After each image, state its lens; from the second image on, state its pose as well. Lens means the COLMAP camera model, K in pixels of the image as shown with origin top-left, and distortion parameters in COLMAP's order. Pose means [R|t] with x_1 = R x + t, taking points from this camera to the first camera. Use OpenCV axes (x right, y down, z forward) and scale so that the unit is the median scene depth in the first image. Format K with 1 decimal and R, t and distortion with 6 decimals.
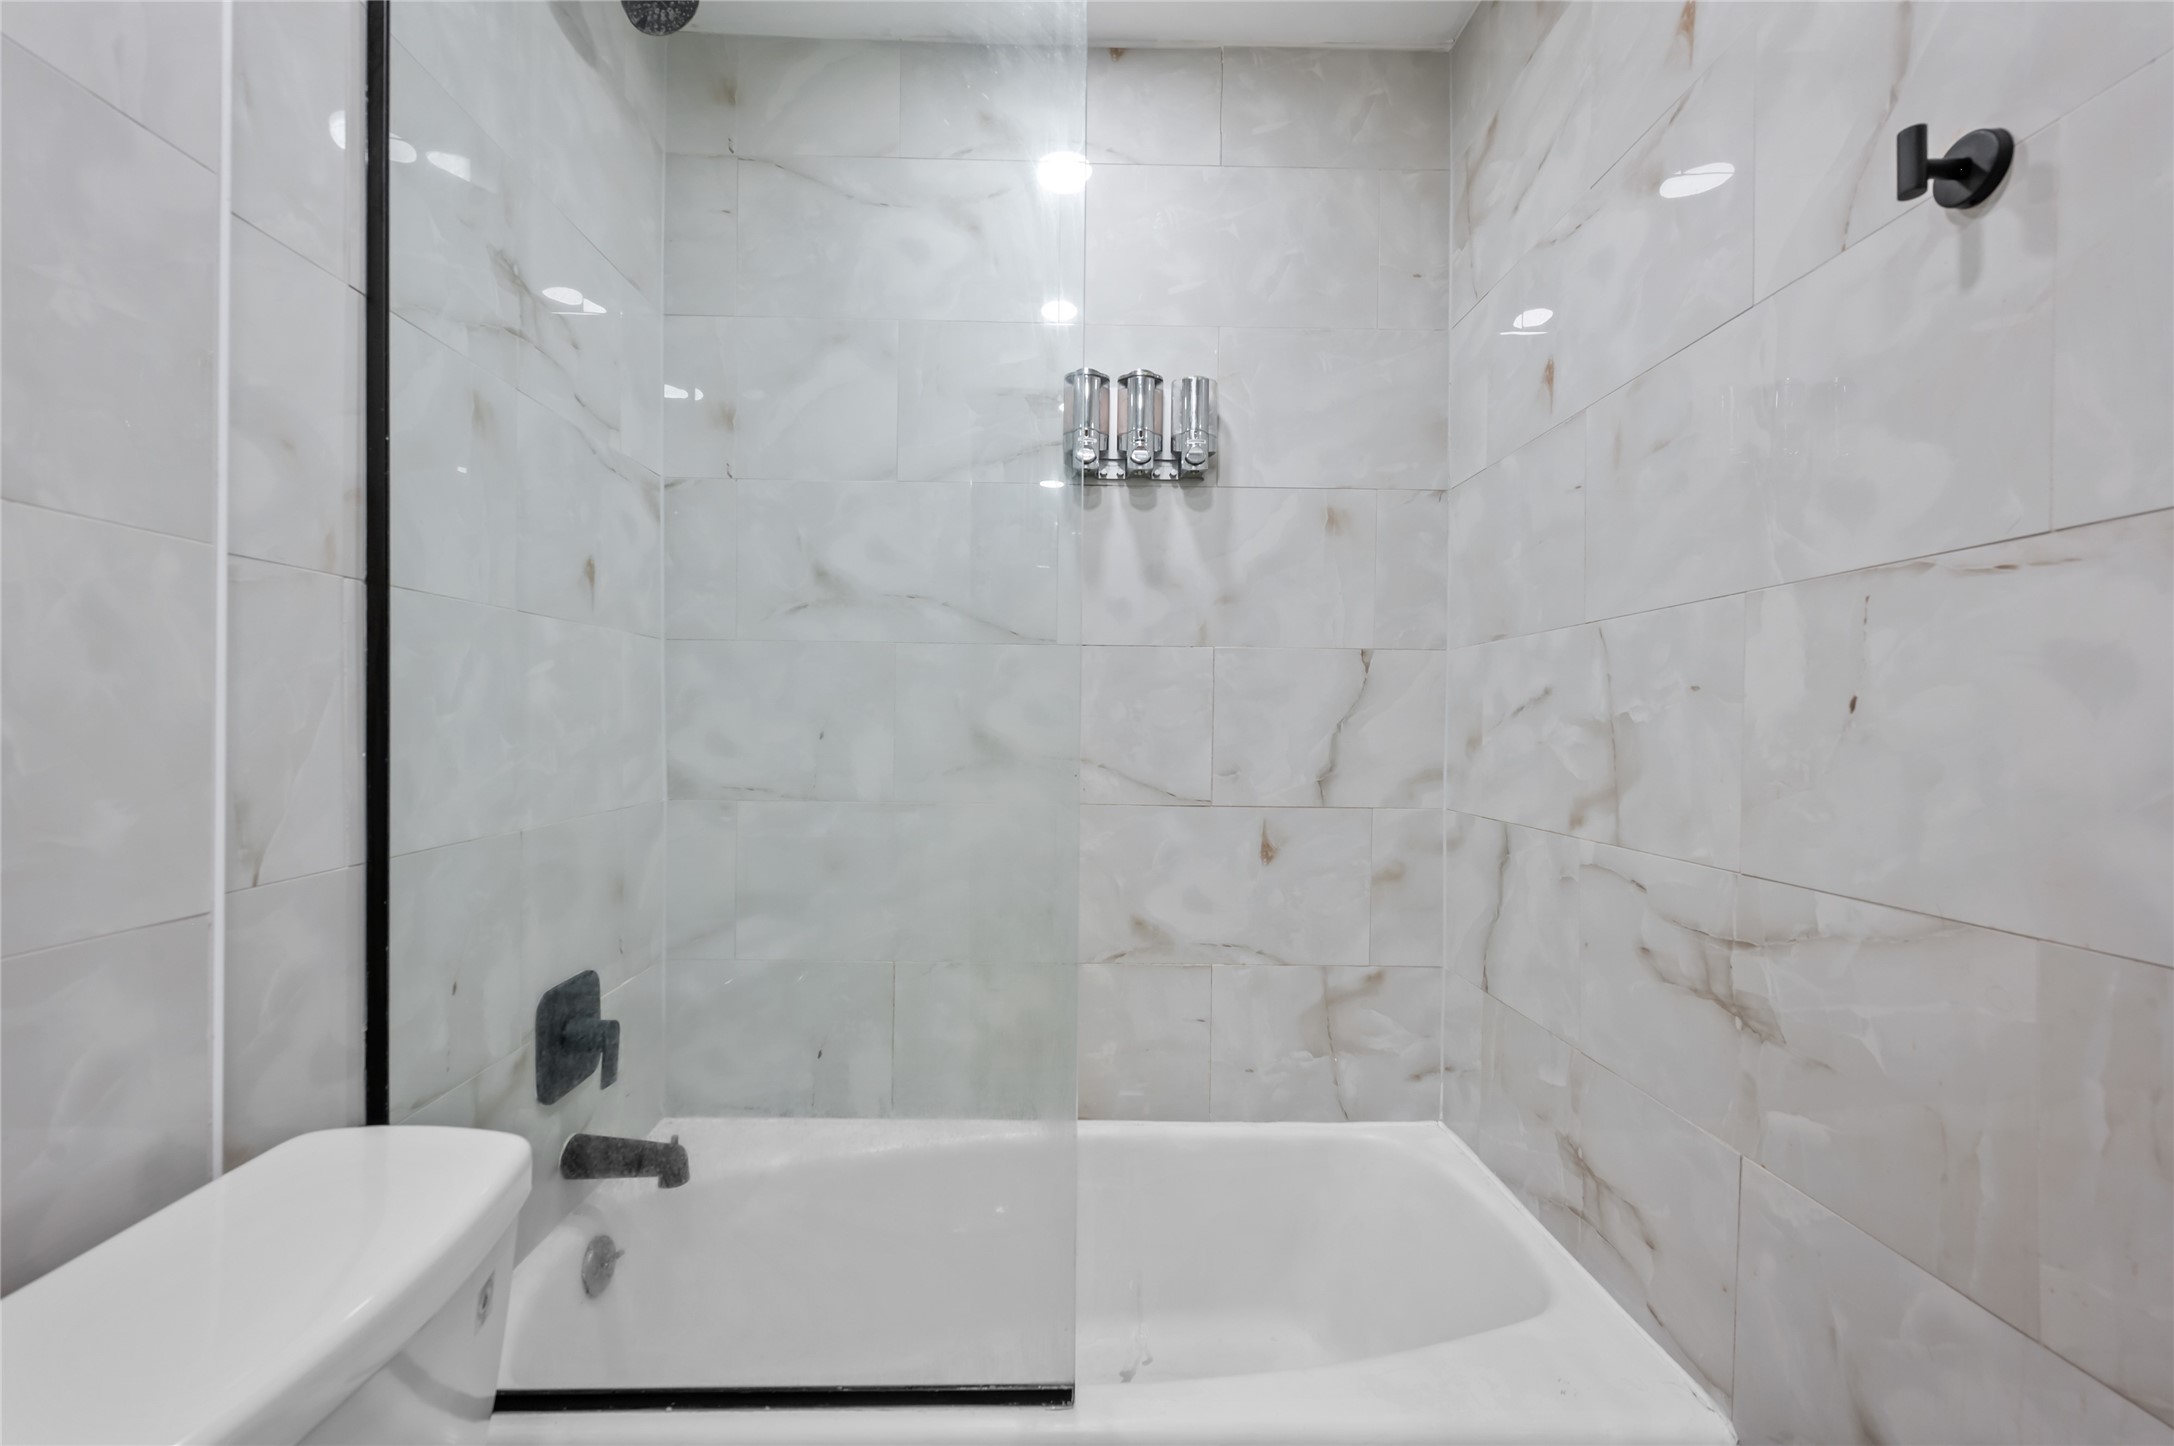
lens RADIAL K [[910.3, 0, 1081.6], [0, 910.3, 737.6], [0, 0, 1]] dist [-0.001875, 0.000726]
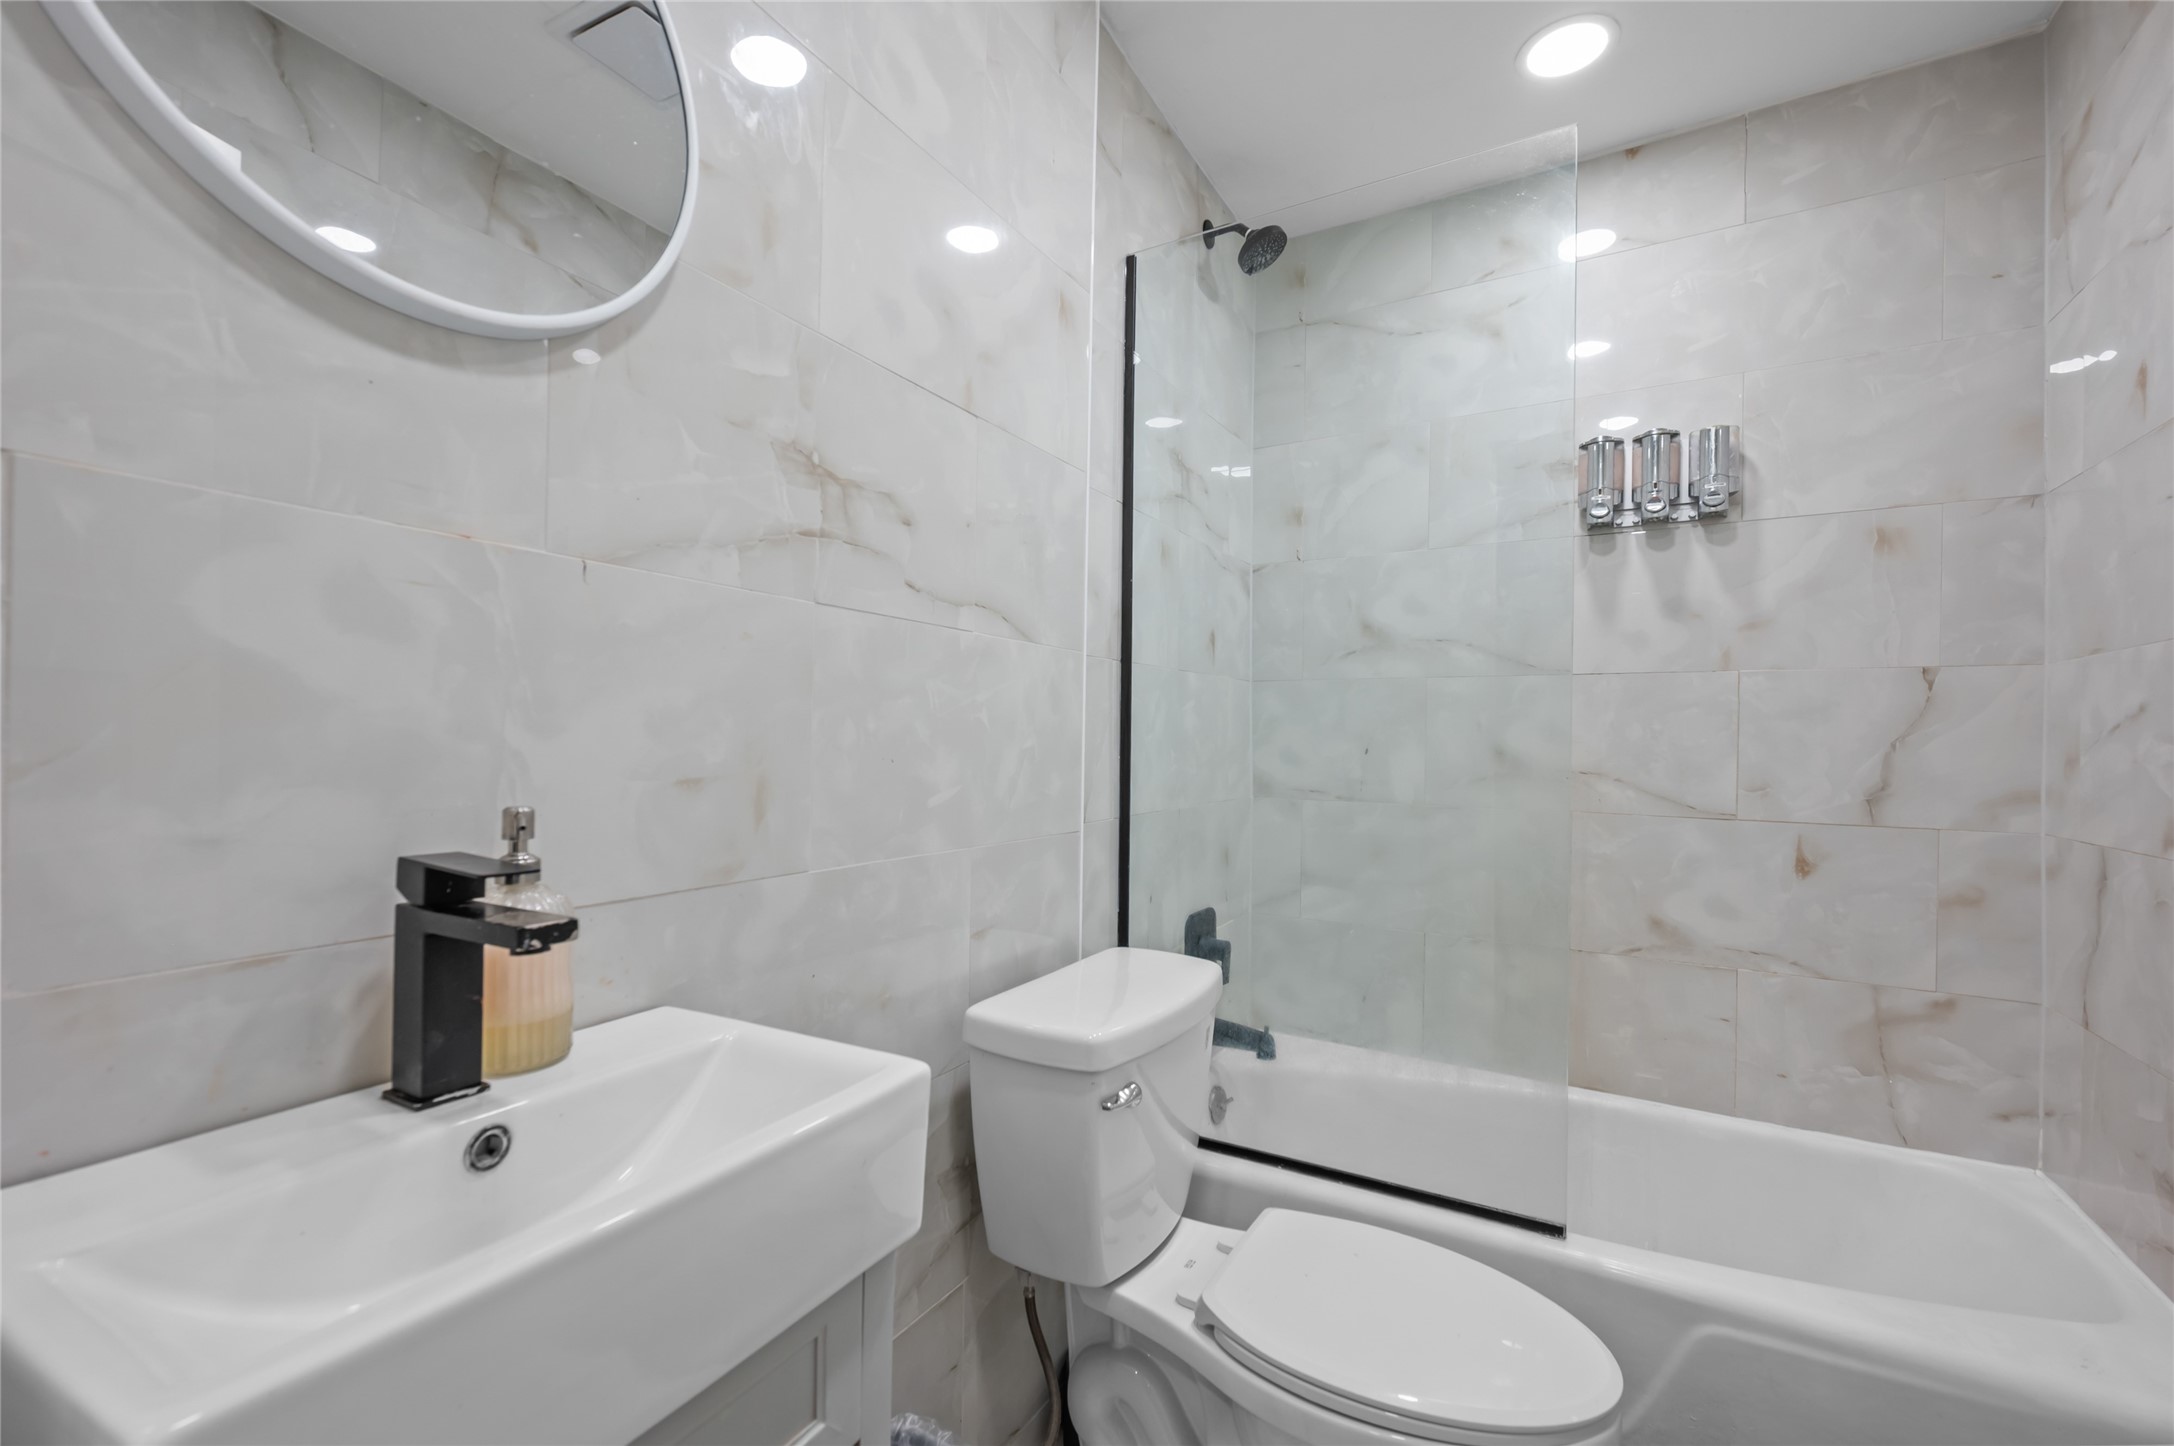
lens RADIAL K [[910.3, 0, 1081.6], [0, 910.3, 737.6], [0, 0, 1]] dist [-0.001875, 0.000726]
pose [[0.847717, -0.001339, -0.530447, 0.058000], [-0.011603, 0.999711, -0.021067, 0.010383], [0.530322, 0.024014, 0.847456, -0.316171]]
